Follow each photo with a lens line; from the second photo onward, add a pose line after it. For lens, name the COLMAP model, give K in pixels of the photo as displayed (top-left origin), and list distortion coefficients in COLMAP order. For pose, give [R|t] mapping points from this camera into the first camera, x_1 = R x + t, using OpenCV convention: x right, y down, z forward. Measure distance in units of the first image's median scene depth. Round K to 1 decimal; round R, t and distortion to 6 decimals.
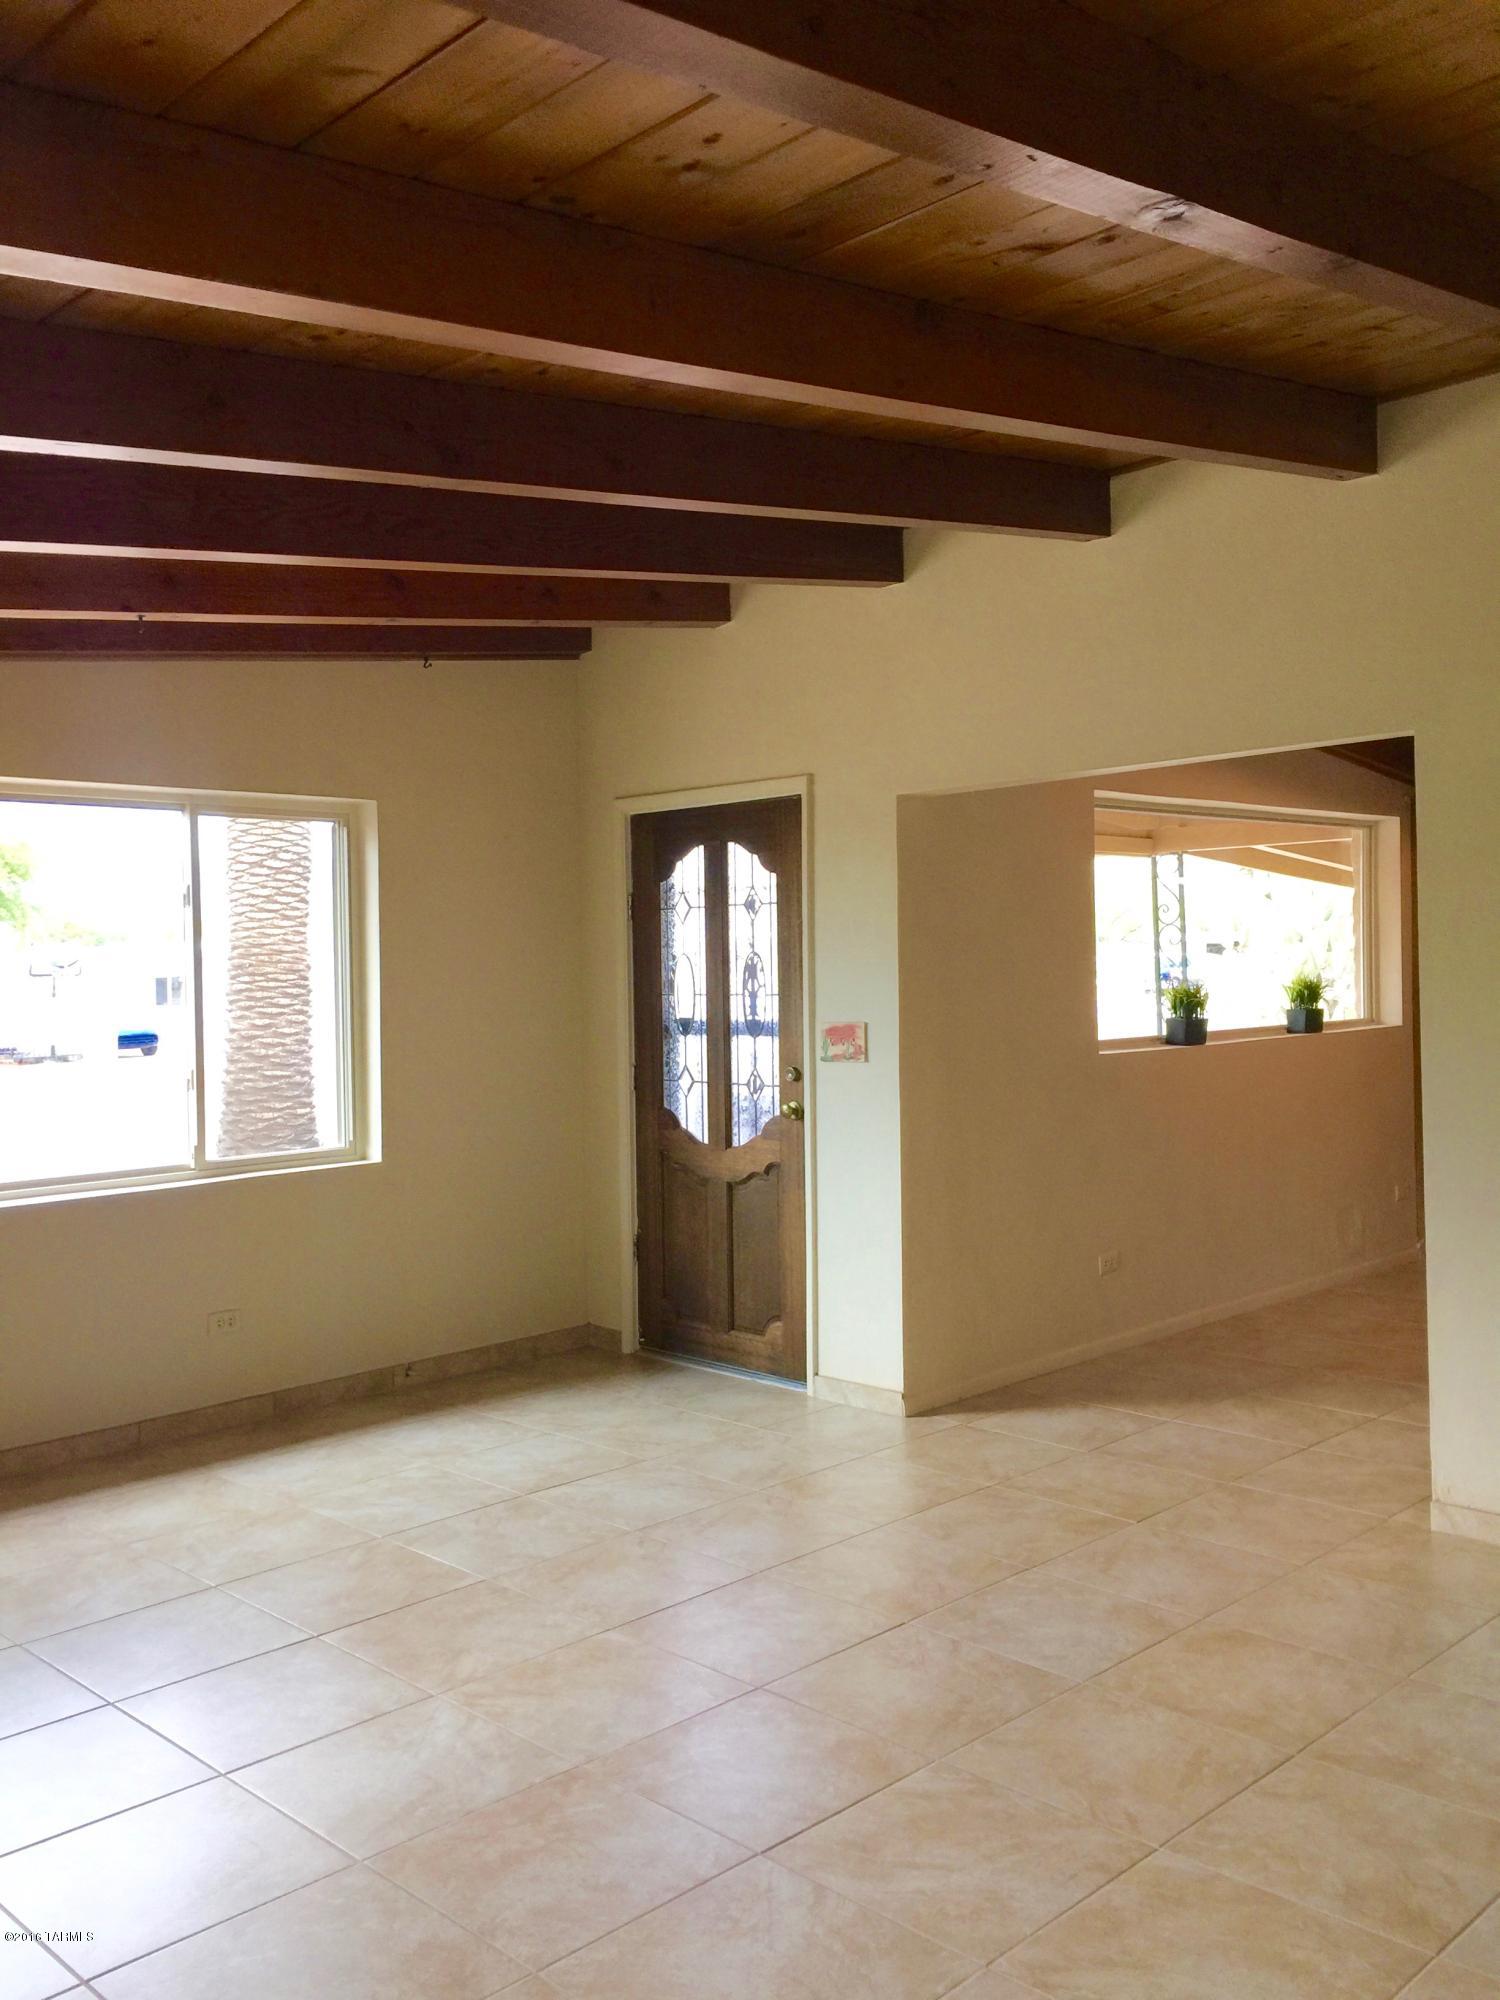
lens RADIAL K [[1685.0, 0, 743.4], [0, 1685.0, 998.0], [0, 0, 1]] dist [0.028544, -0.035657]
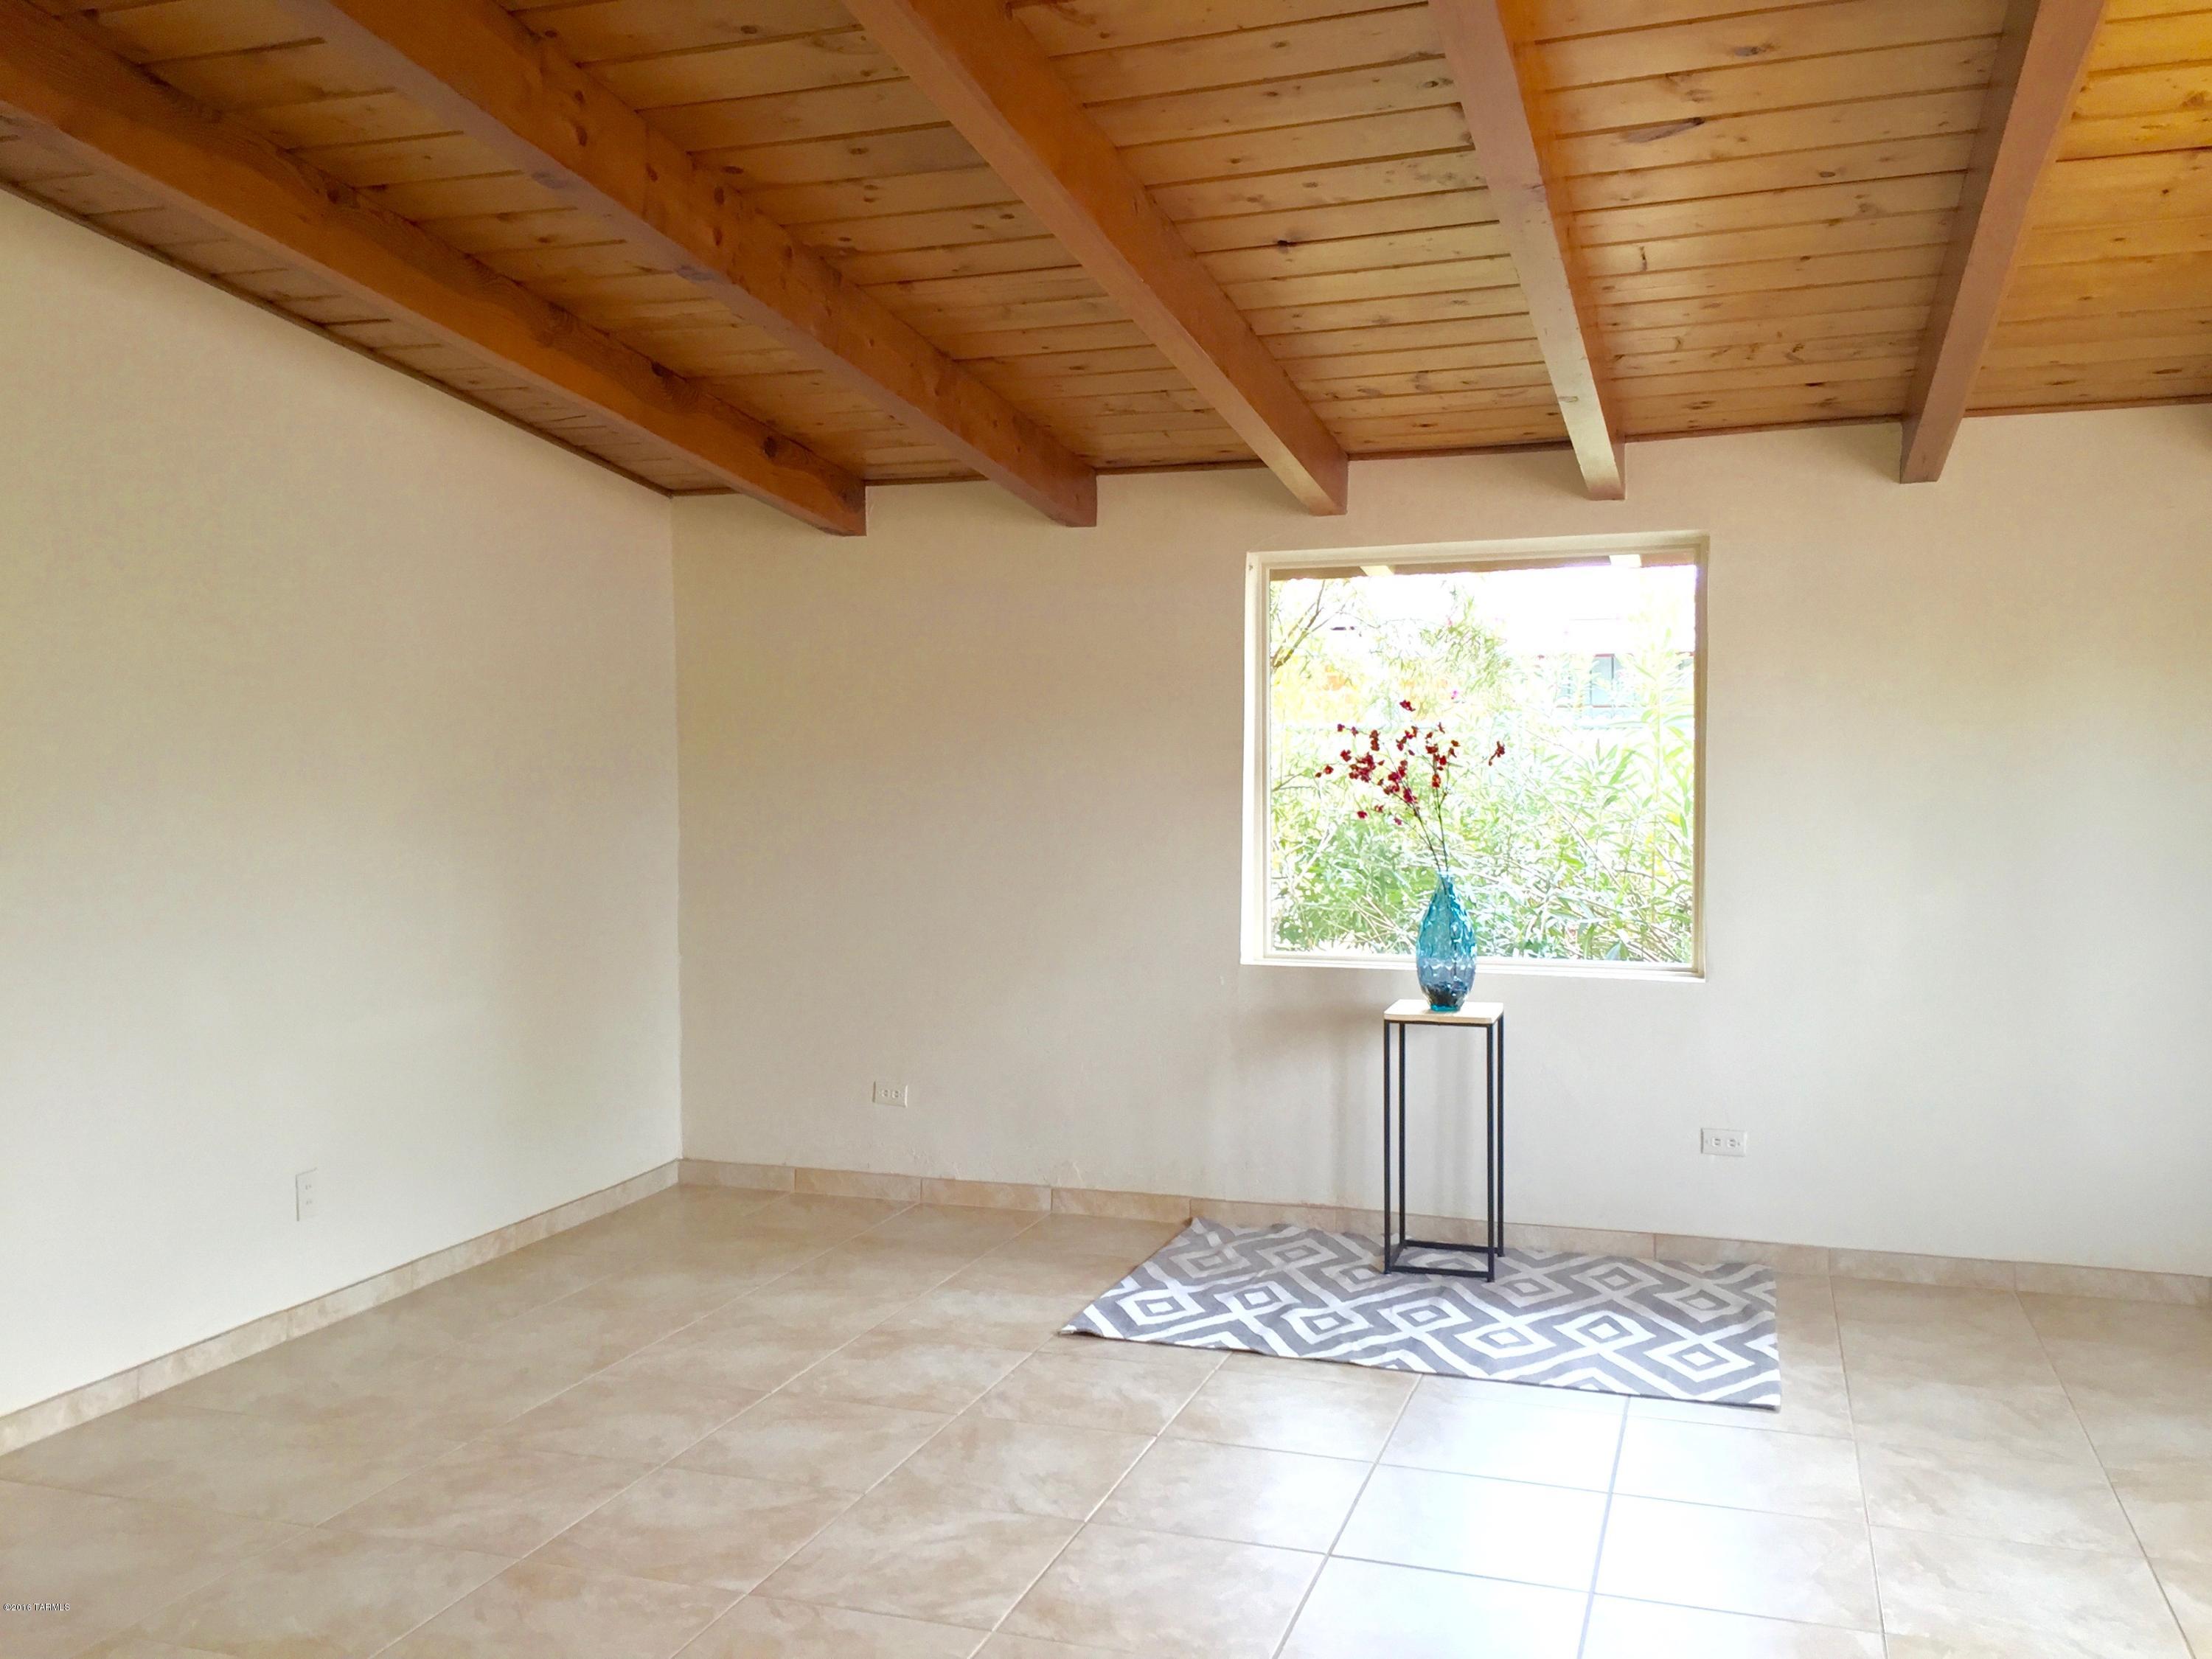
lens RADIAL K [[1863.7, 0, 1099.4], [0, 1863.7, 827.6], [0, 0, 1]] dist [0.028544, -0.035657]
pose [[-0.894393, 0.041250, -0.445376, 0.562830], [0.020564, 0.998478, 0.051182, -0.030310], [0.446809, 0.036618, -0.893880, 2.178483]]
